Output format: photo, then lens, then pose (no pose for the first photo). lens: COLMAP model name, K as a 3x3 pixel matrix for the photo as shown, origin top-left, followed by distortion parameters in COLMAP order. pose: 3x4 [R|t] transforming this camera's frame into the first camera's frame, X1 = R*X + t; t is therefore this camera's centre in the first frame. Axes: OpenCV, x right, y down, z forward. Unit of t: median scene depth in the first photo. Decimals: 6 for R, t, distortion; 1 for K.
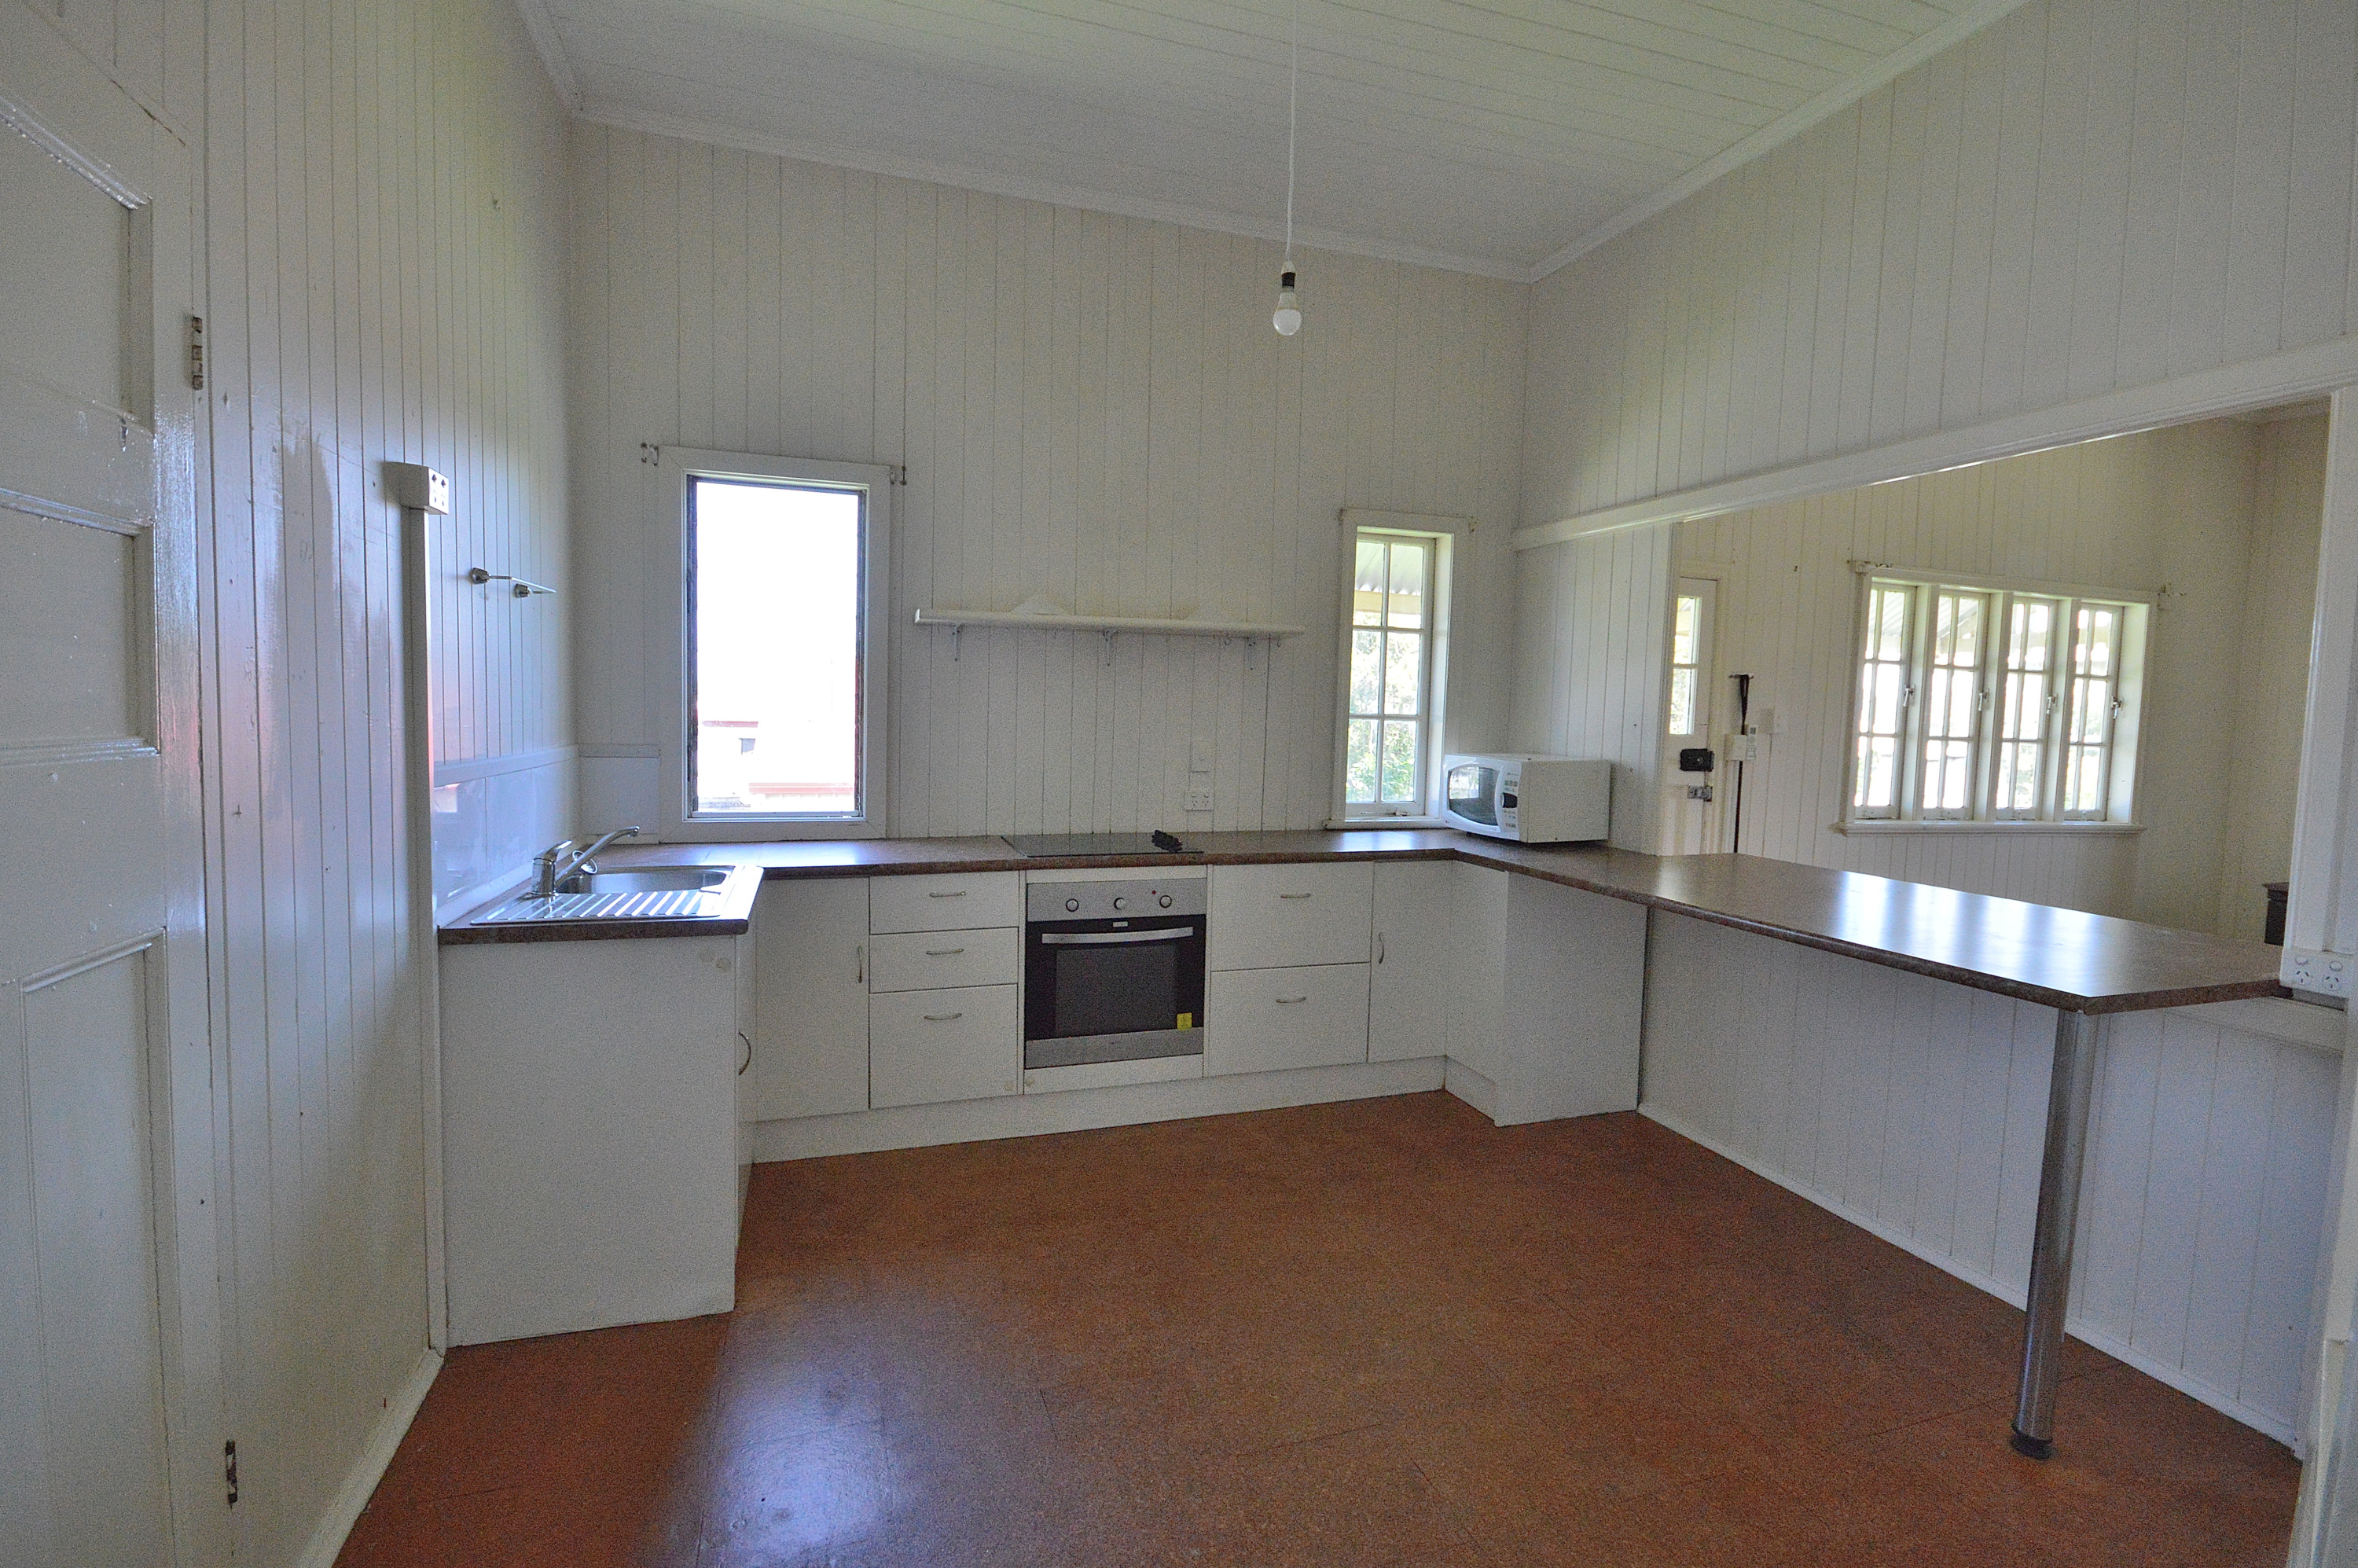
lens RADIAL K [[1010.9, 0, 1179.0], [0, 1010.9, 784.0], [0, 0, 1]] dist [0.002335, 0.000295]
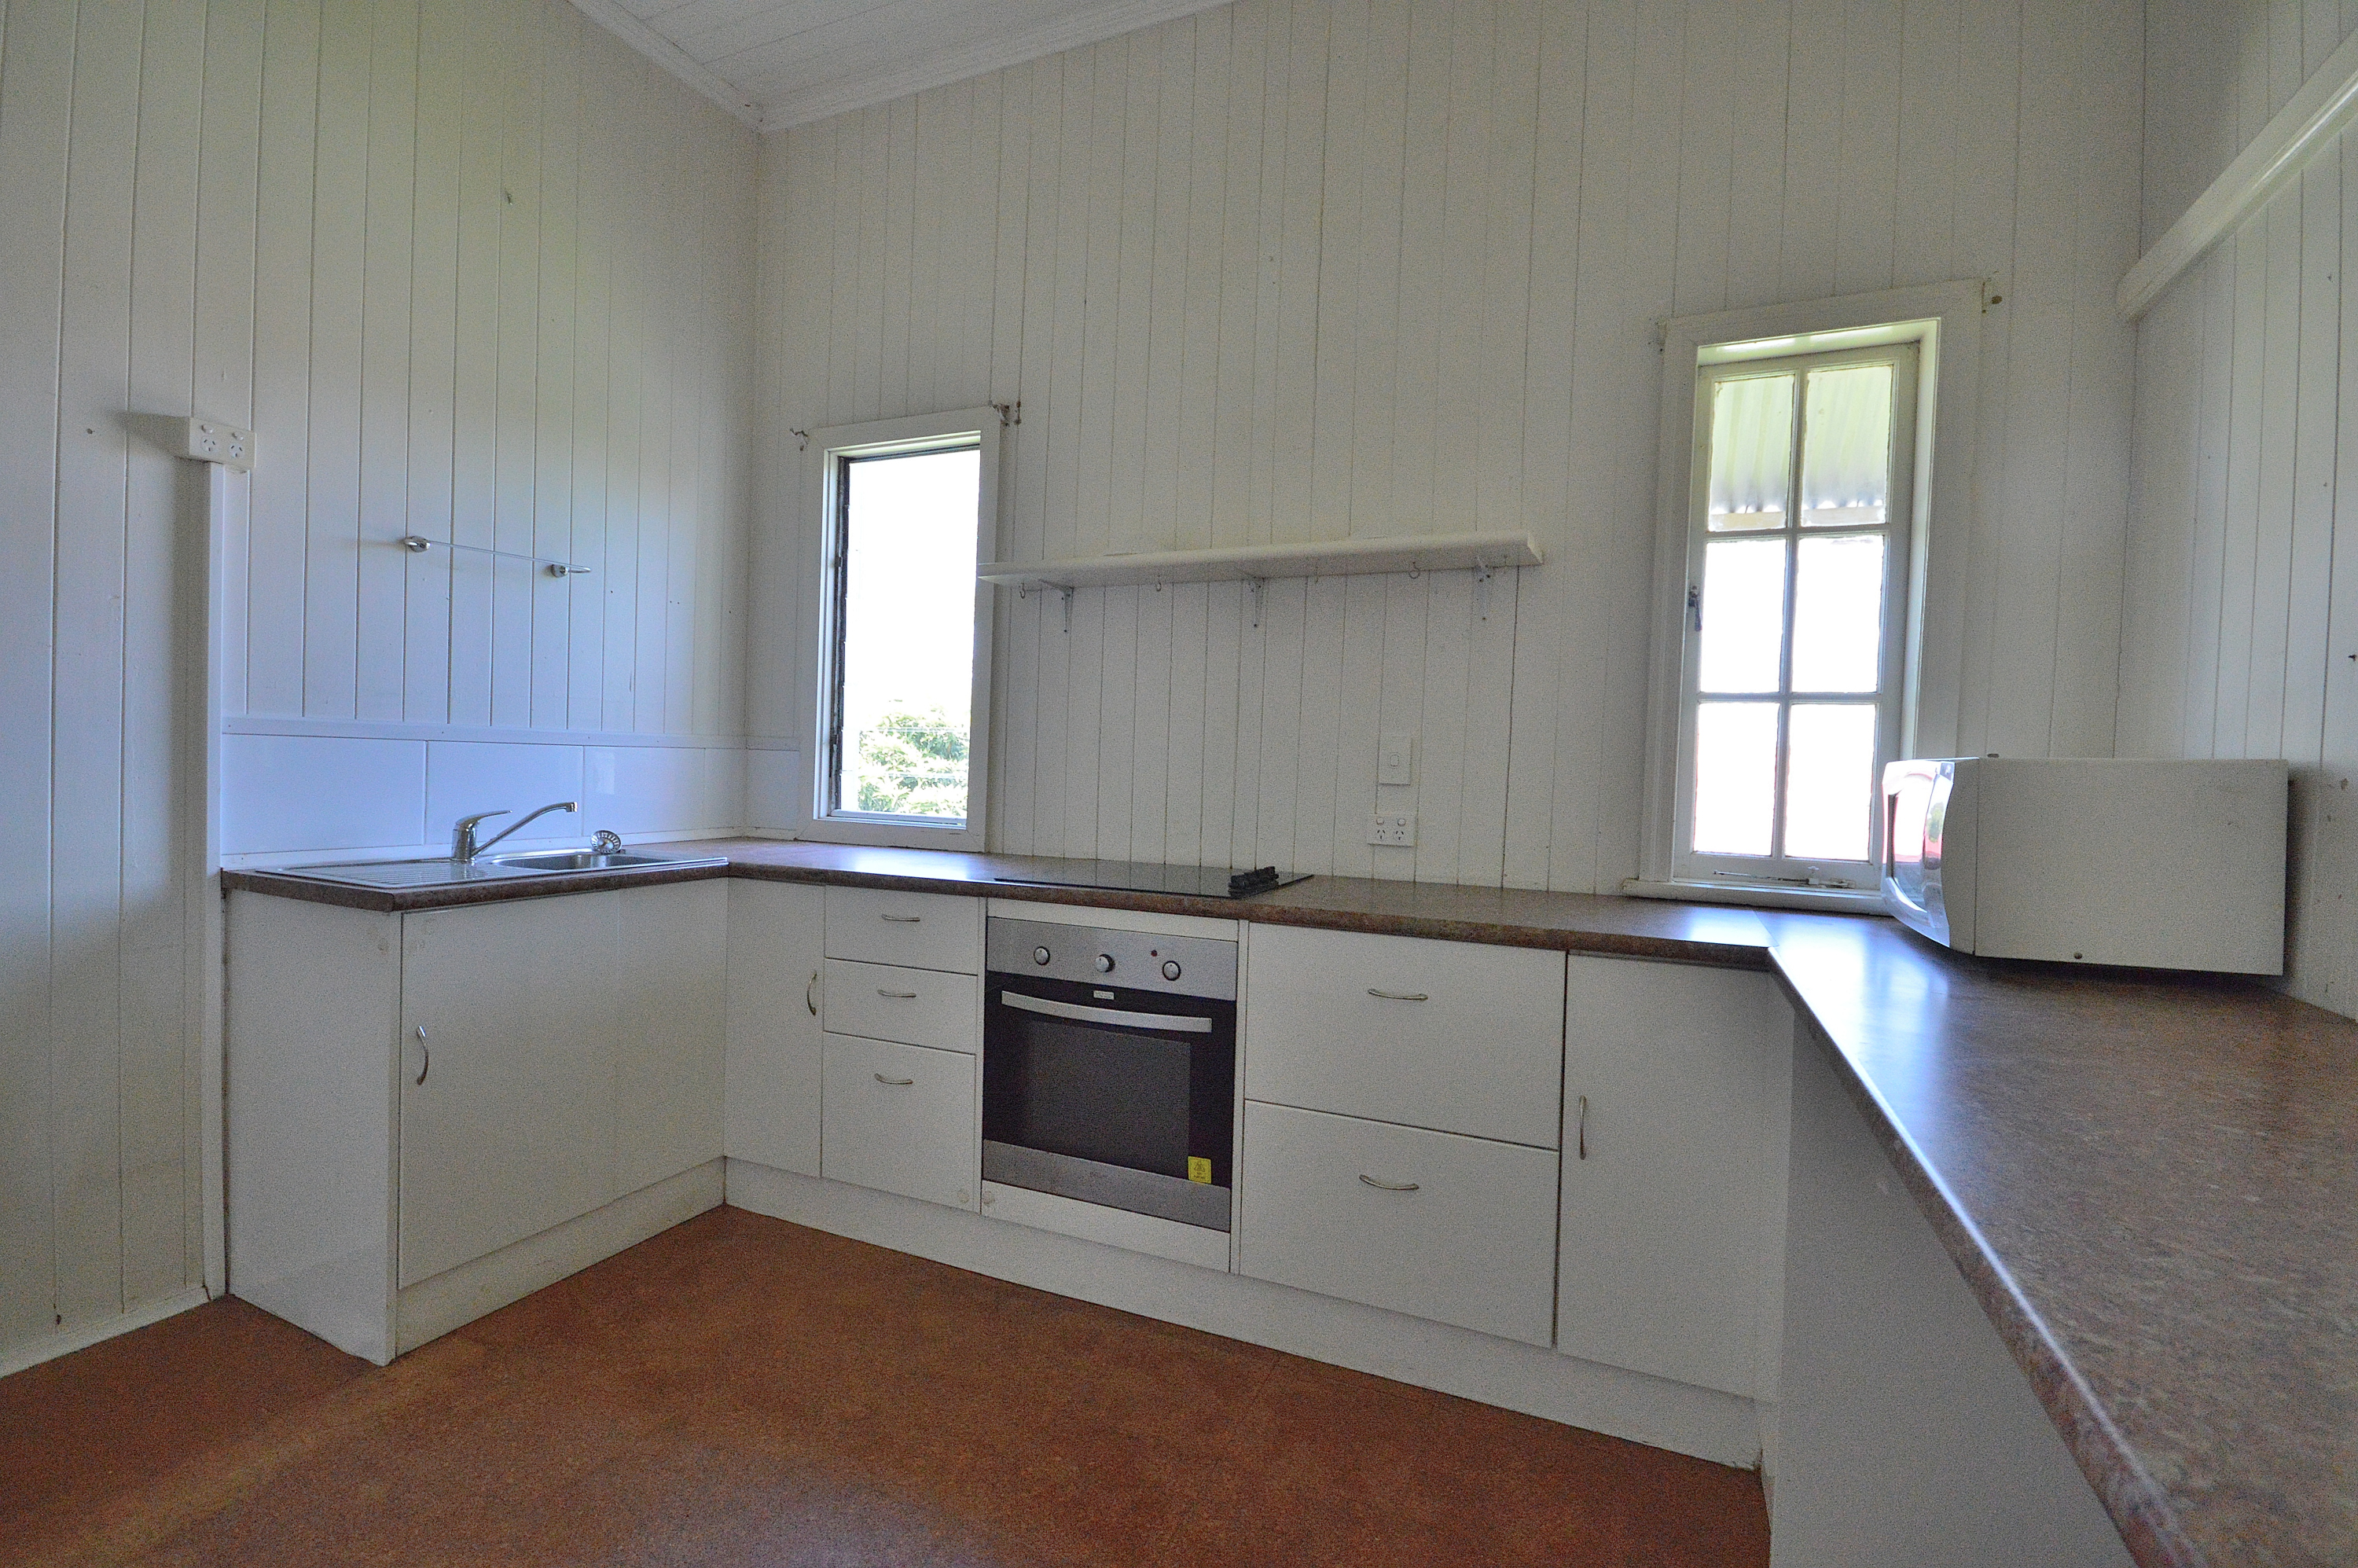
lens RADIAL K [[1010.9, 0, 1179.0], [0, 1010.9, 784.0], [0, 0, 1]] dist [0.002335, 0.000295]
pose [[0.766139, 0.016767, -0.642456, 0.385982], [-0.057072, 0.997485, -0.042026, 0.025706], [0.640136, 0.068864, 0.765169, 0.500121]]
